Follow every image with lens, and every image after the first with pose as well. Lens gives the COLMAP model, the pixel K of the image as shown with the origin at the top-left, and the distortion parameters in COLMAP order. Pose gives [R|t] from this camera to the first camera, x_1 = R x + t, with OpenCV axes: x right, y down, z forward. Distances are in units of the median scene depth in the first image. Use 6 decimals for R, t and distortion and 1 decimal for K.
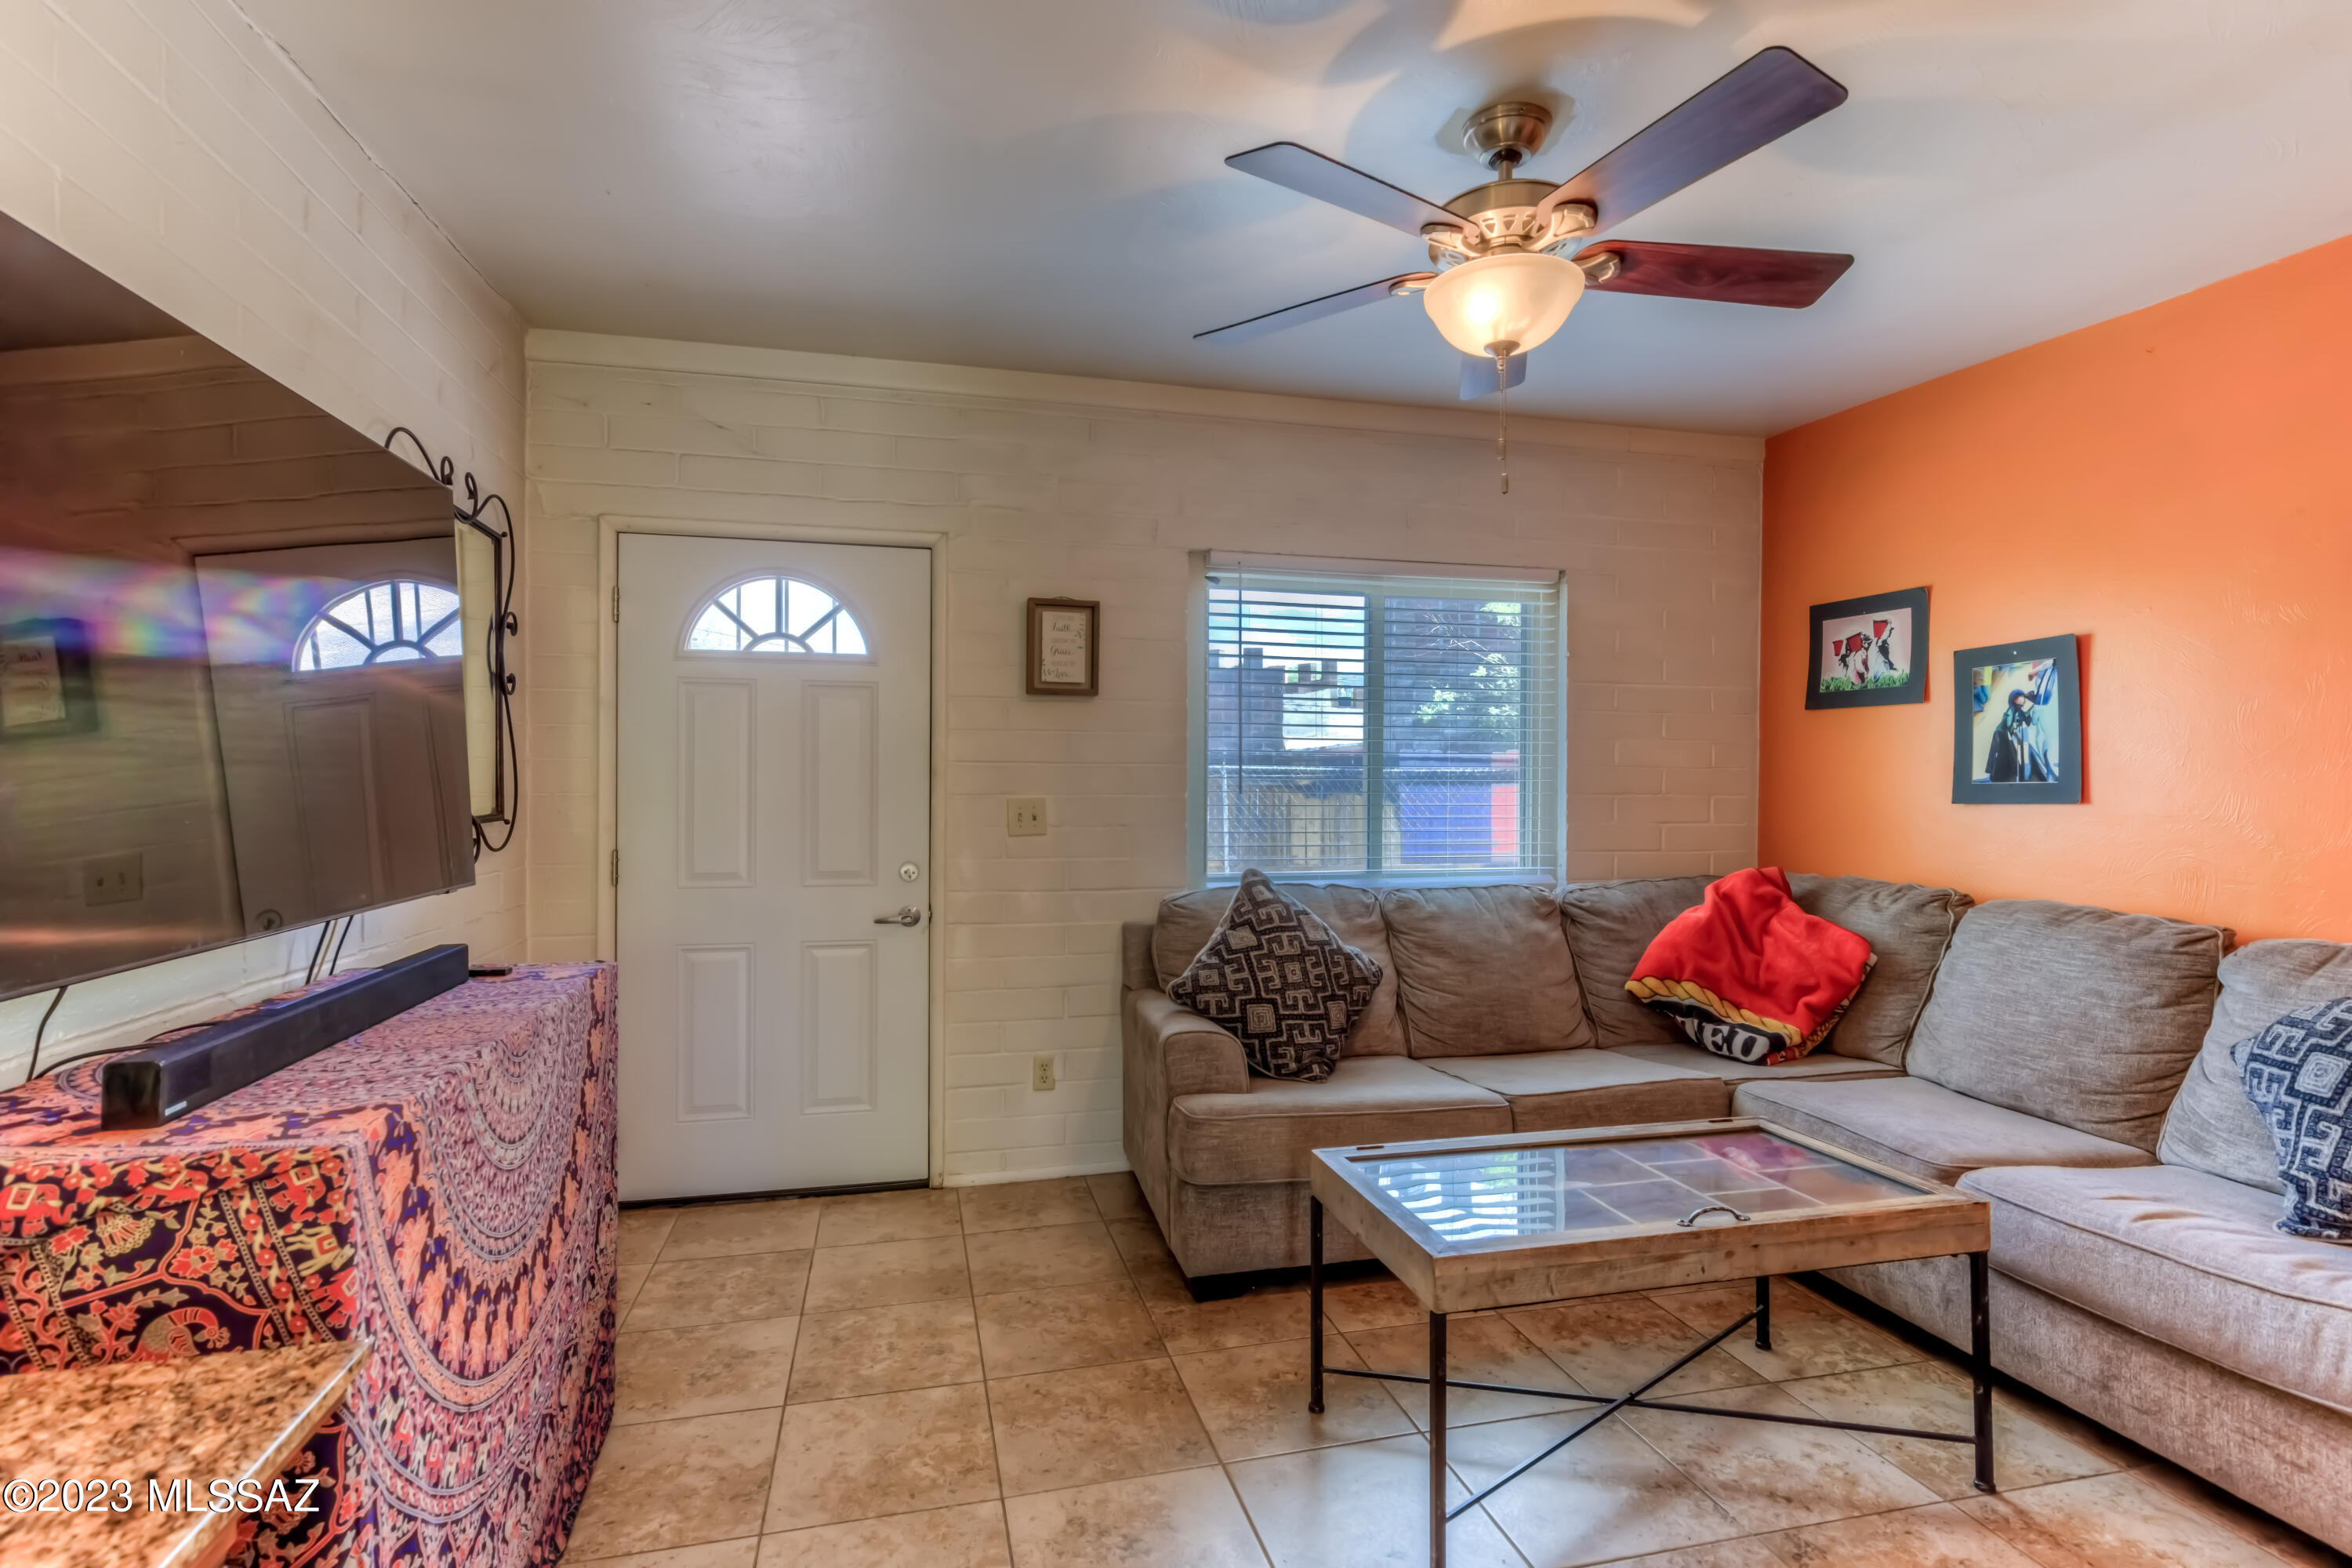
lens RADIAL K [[1075.4, 0, 1169.3], [0, 1075.4, 777.8], [0, 0, 1]] dist [0.000728, 0.000473]
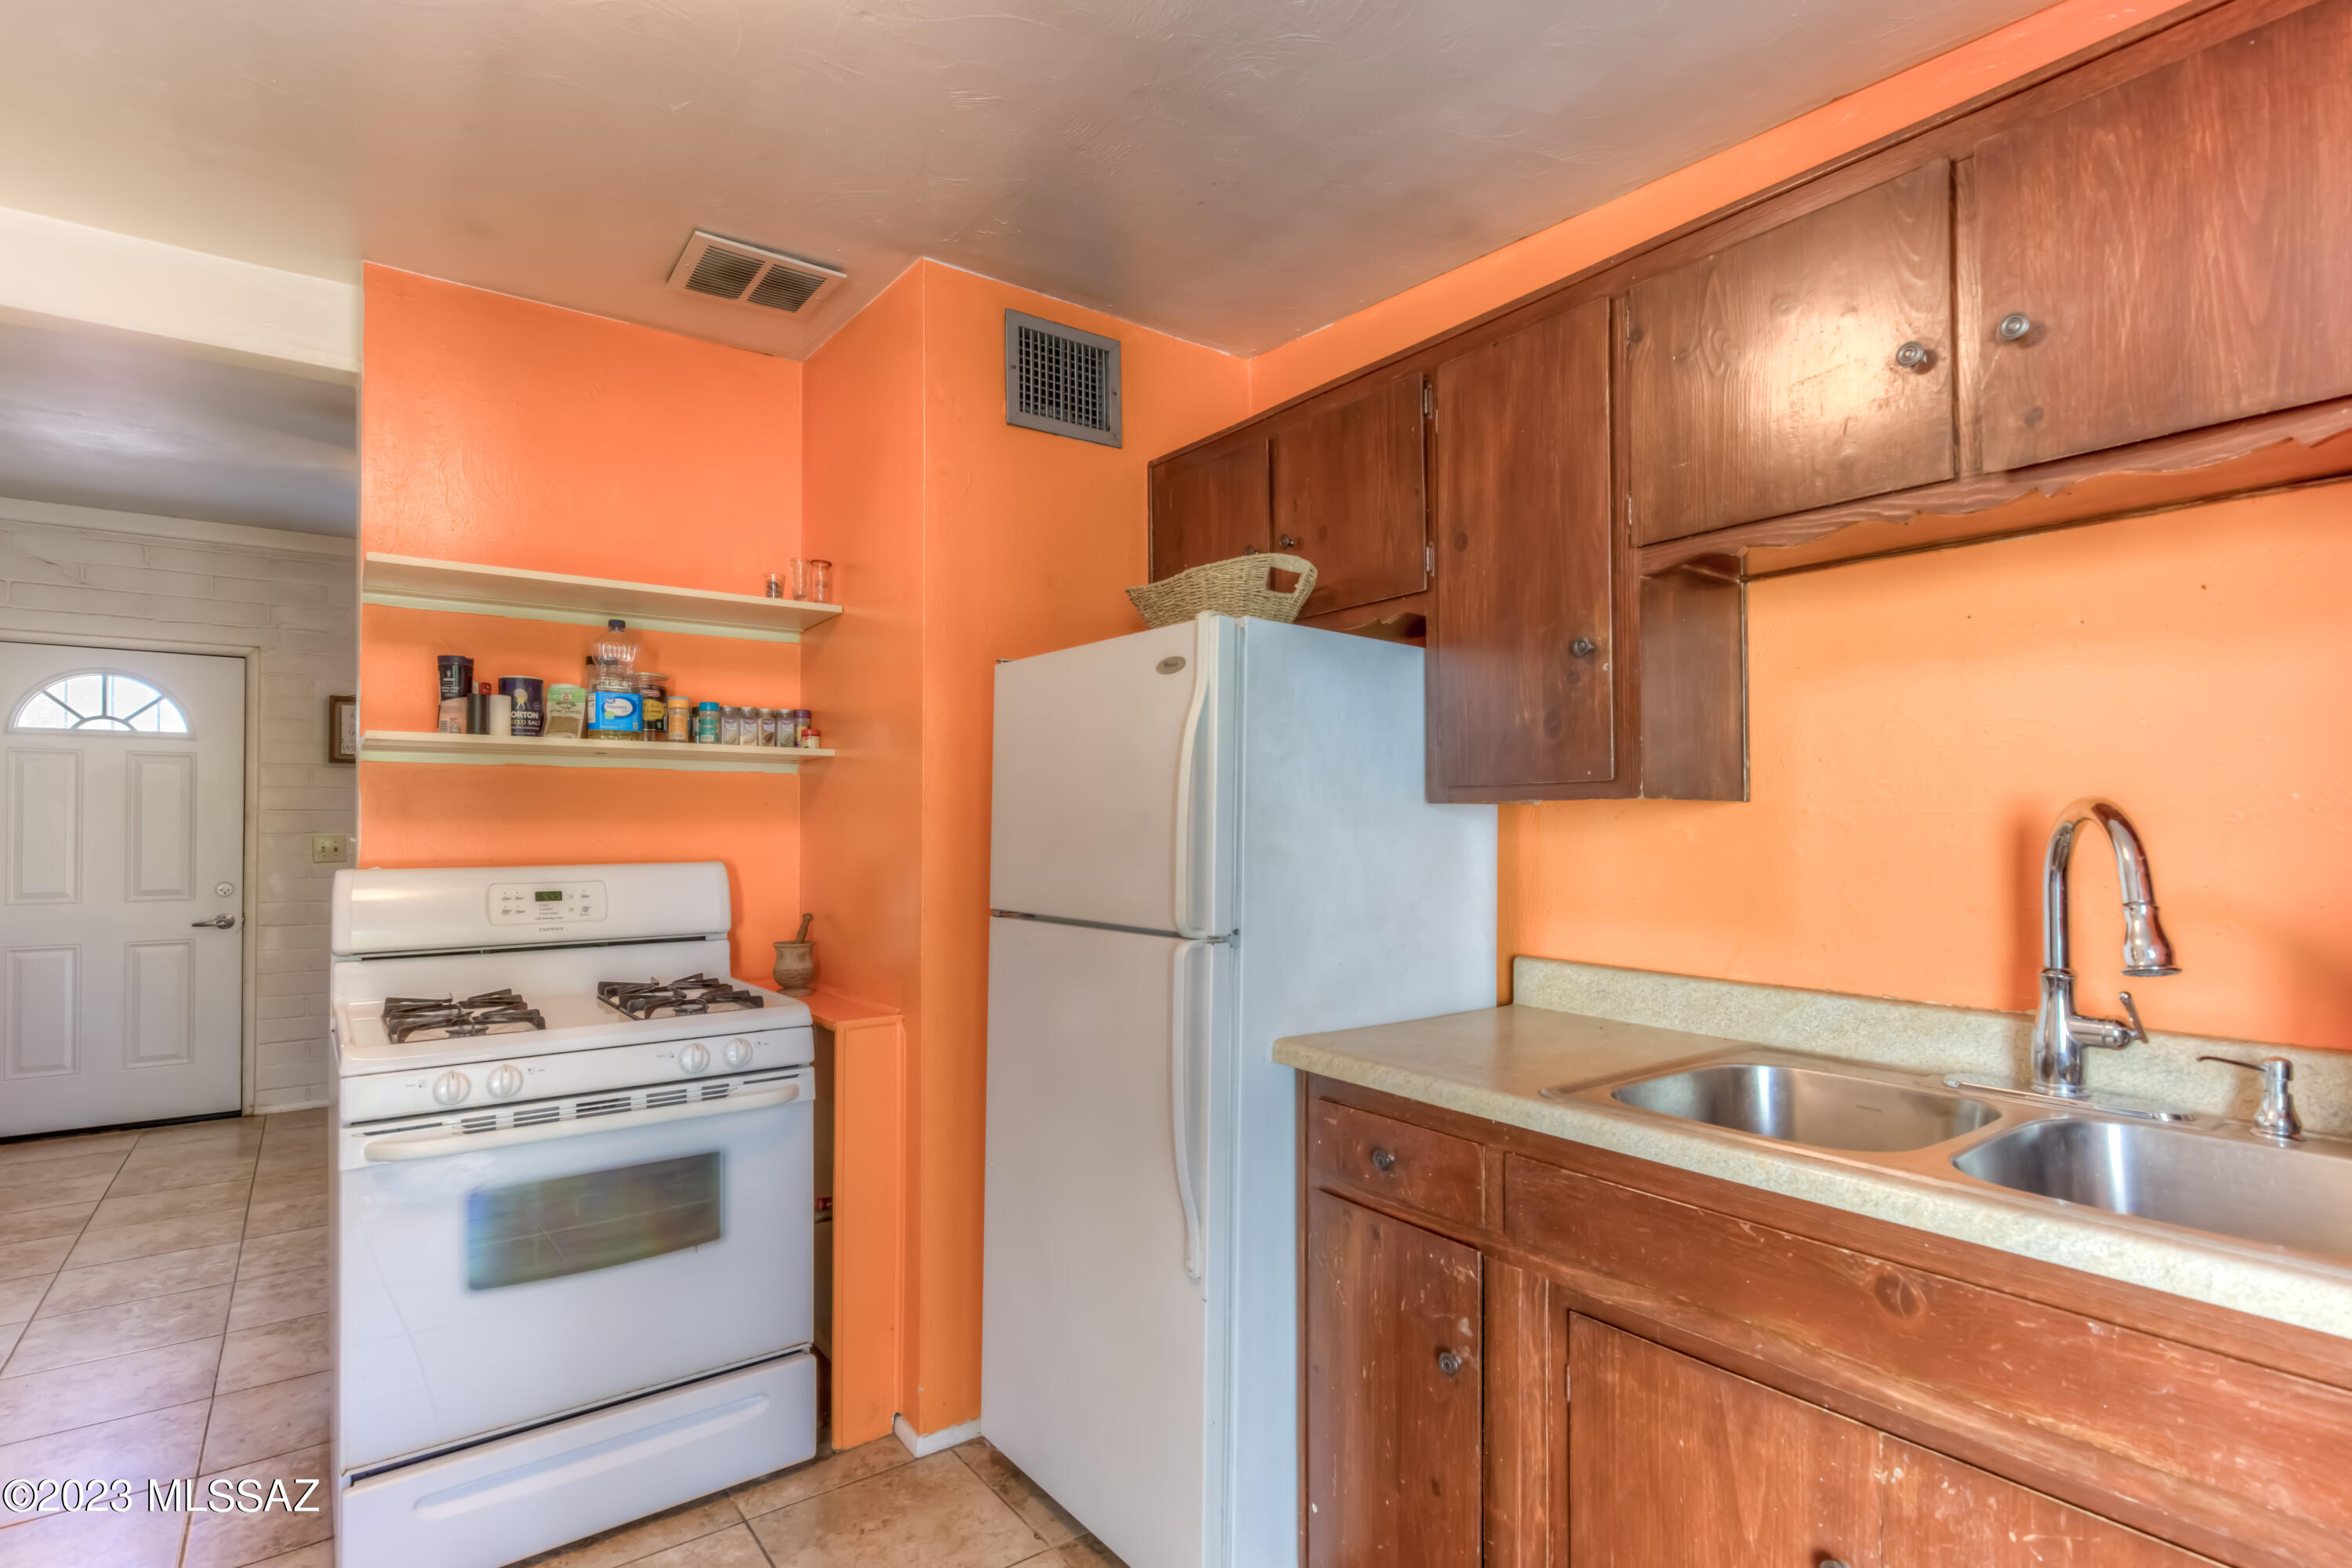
lens RADIAL K [[1084.9, 0, 1126.2], [0, 1084.9, 812.6], [0, 0, 1]] dist [-0.000367, 0.000055]
pose [[0.922206, 0.002082, 0.386693, 0.302350], [0.000000, 0.999985, -0.005386, -0.004981], [-0.386699, 0.004967, 0.922193, -0.774327]]
